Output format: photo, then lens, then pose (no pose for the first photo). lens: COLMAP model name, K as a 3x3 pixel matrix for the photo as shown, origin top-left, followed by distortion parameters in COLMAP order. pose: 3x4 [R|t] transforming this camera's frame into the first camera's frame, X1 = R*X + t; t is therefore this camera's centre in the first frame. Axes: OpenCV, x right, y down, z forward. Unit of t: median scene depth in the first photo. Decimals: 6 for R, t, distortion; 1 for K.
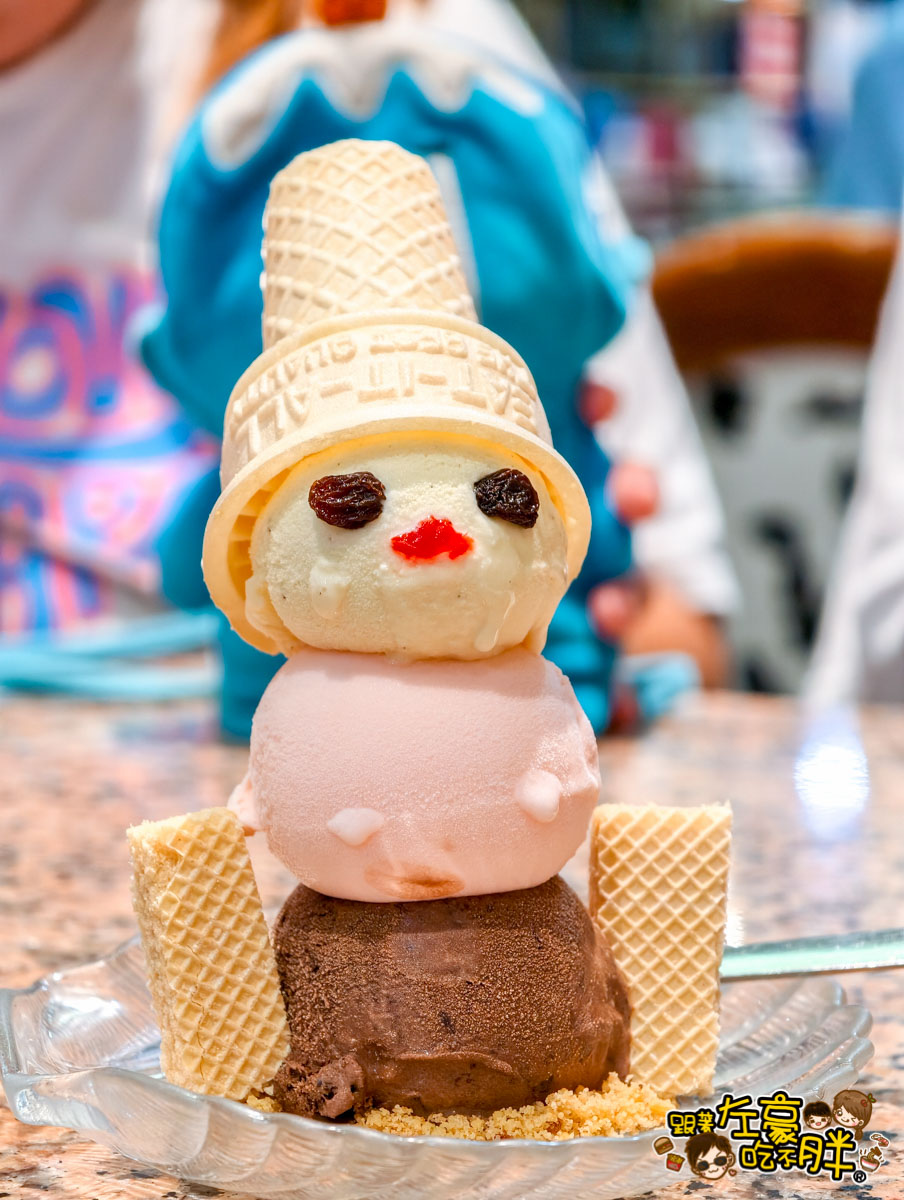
lens RADIAL K [[3385.5, 0, 452.0], [0, 3385.5, 600.0], [0, 0, 1]] dist [0.432554, -2.394322]
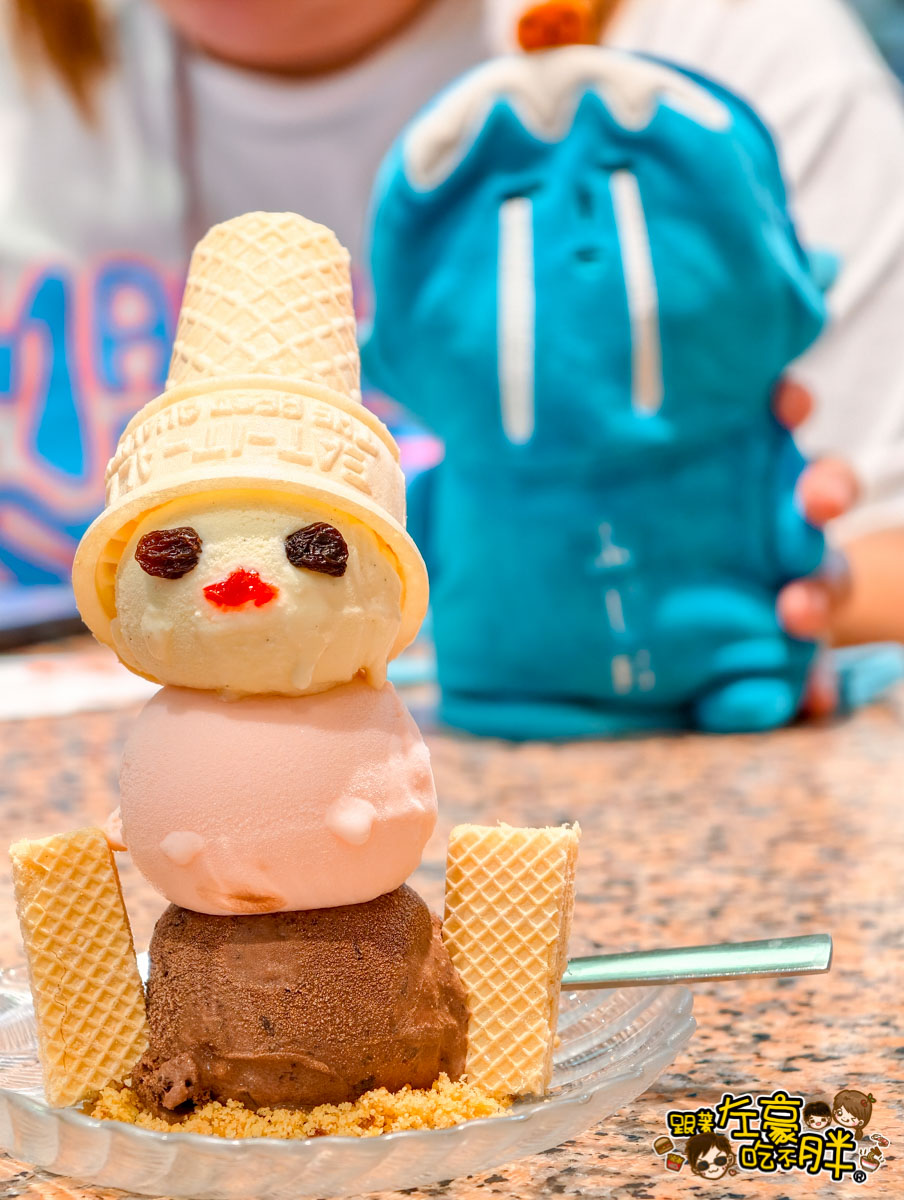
lens RADIAL K [[3385.5, 0, 452.0], [0, 3385.5, 600.0], [0, 0, 1]] dist [0.432554, -2.394322]
pose [[0.978616, -0.001975, -0.205688, 0.279518], [0.005812, 0.999820, 0.018055, -0.032742], [0.205615, -0.018865, 0.978451, -0.063474]]
